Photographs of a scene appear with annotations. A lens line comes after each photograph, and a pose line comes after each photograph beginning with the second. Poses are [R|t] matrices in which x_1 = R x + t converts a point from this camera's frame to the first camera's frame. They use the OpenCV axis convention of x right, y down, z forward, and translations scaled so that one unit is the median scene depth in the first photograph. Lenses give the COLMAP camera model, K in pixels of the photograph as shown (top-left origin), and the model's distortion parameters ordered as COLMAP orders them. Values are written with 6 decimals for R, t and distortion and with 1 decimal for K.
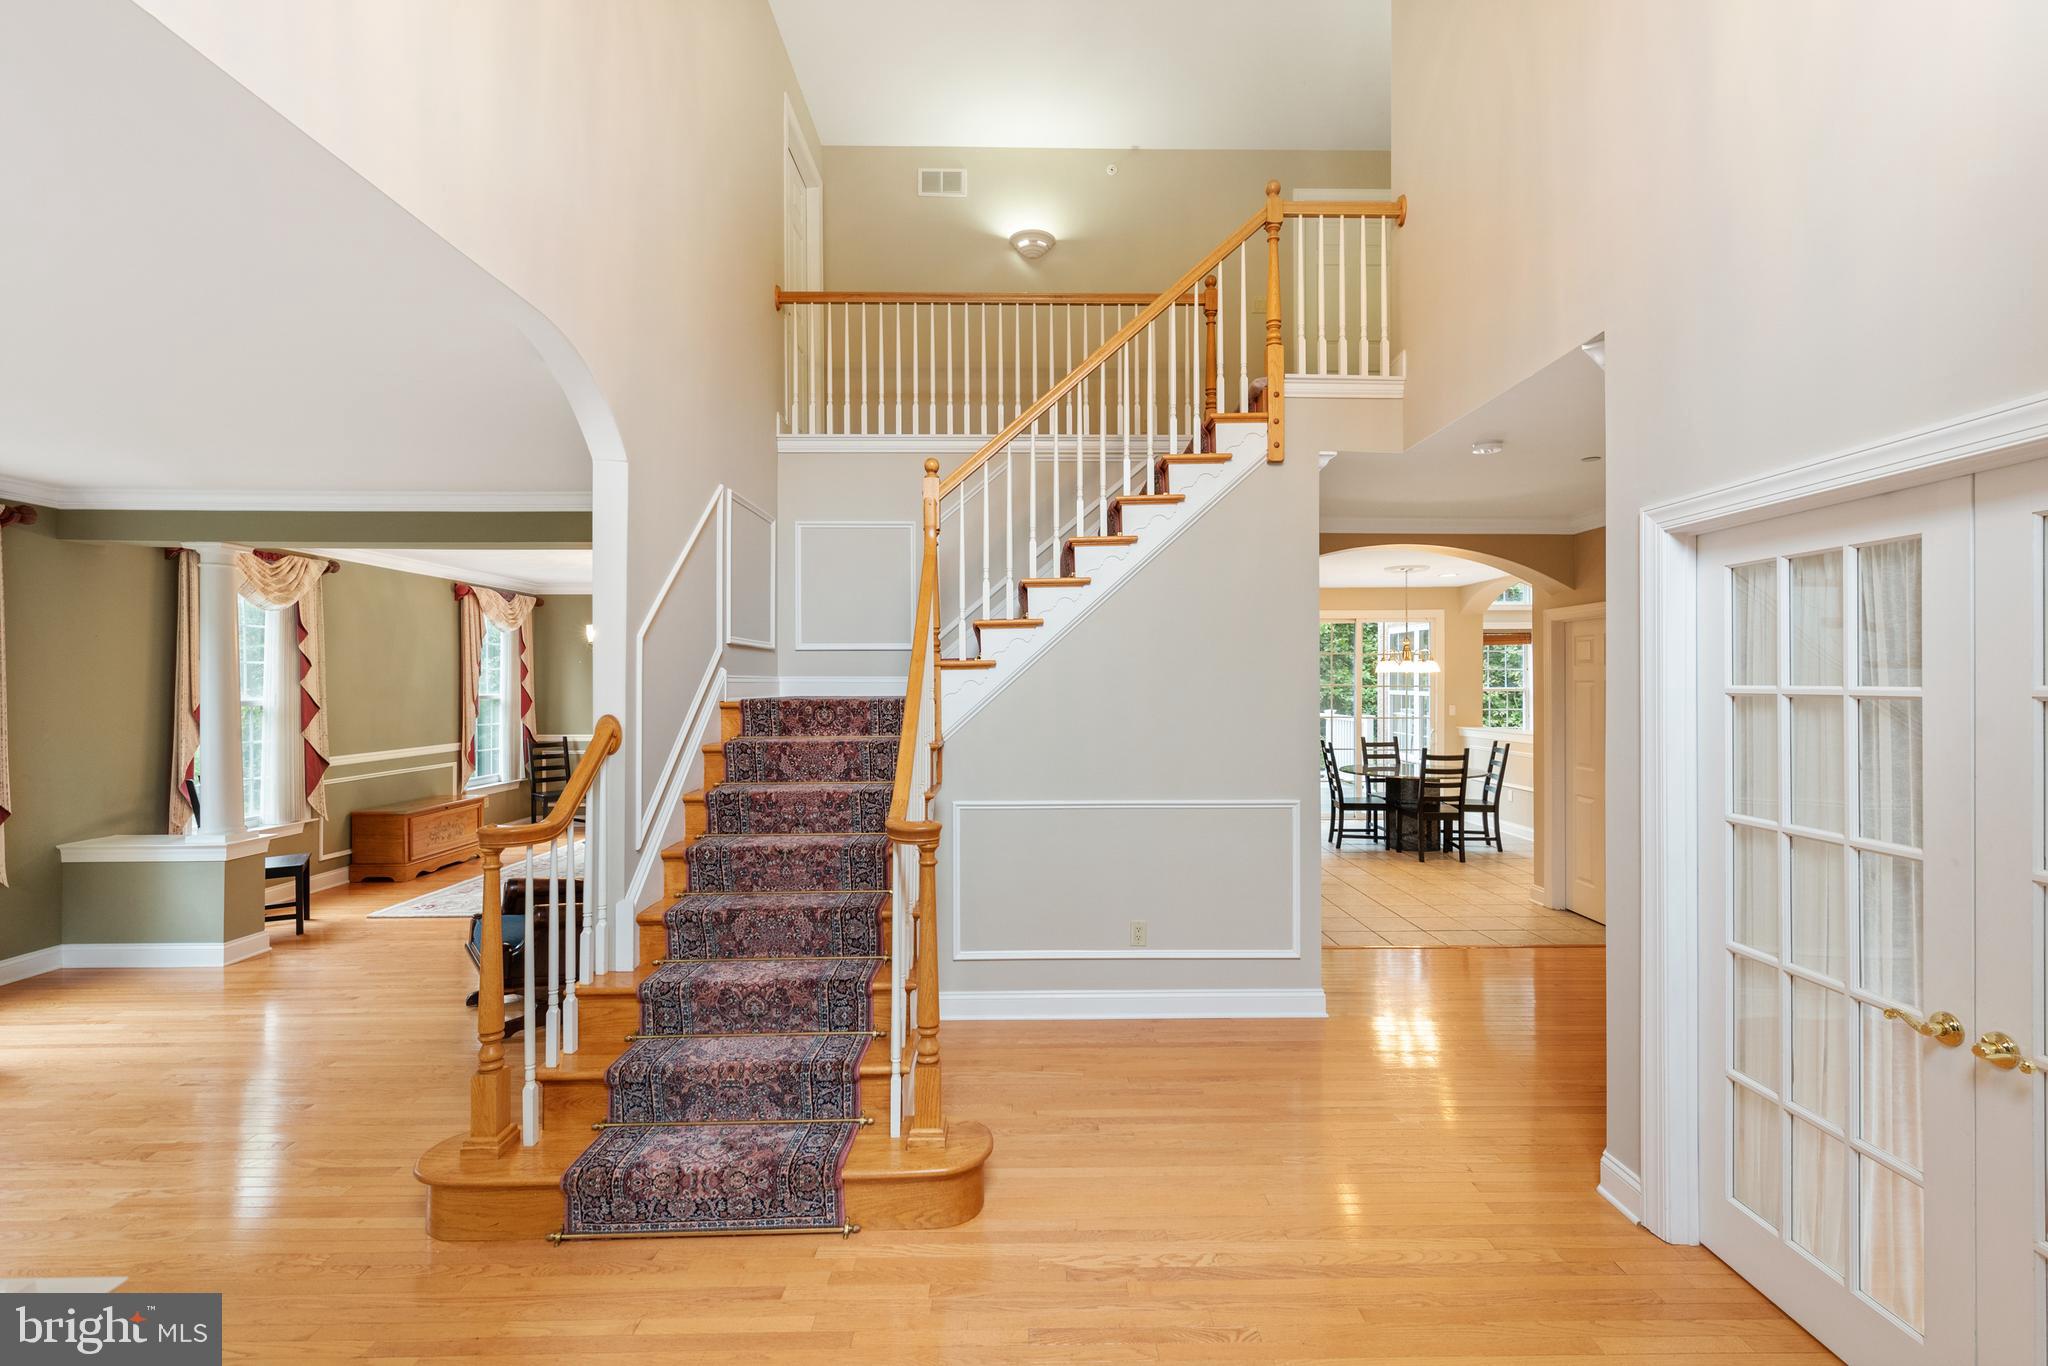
lens RADIAL K [[909.1, 0, 1033.7], [0, 909.1, 670.0], [0, 0, 1]] dist [-0.000229, 0.000209]
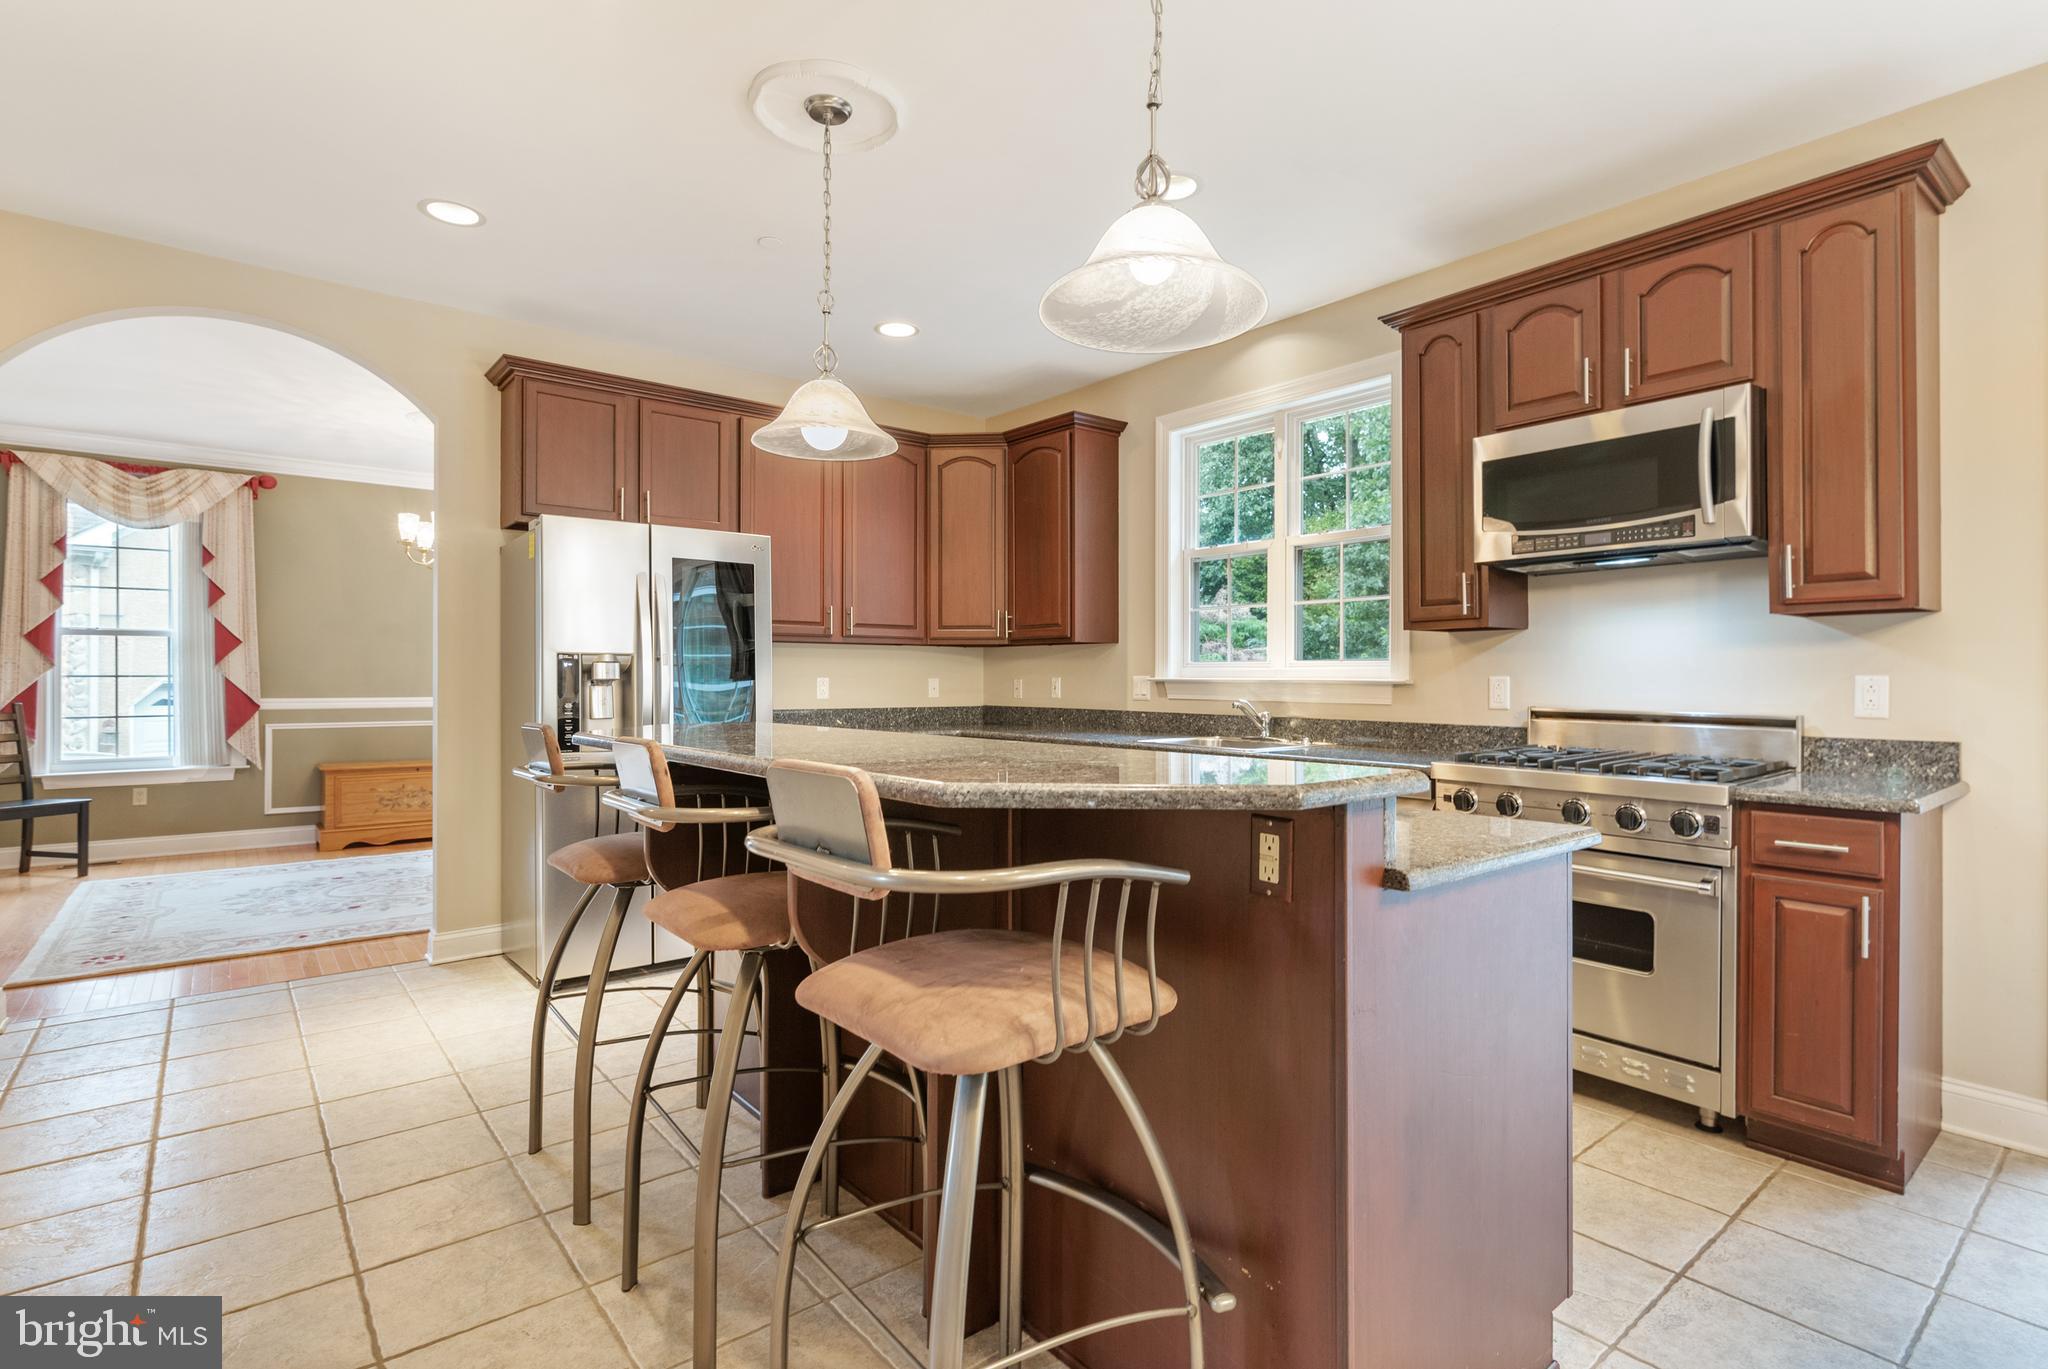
lens RADIAL K [[972.0, 0, 1021.2], [0, 972.0, 681.6], [0, 0, 1]] dist [0.006542, -0.000473]
pose [[0.605367, -0.005151, -0.795930, 0.434857], [-0.002607, 0.999961, -0.008455, 0.084873], [0.795942, 0.007194, 0.605330, 1.007018]]
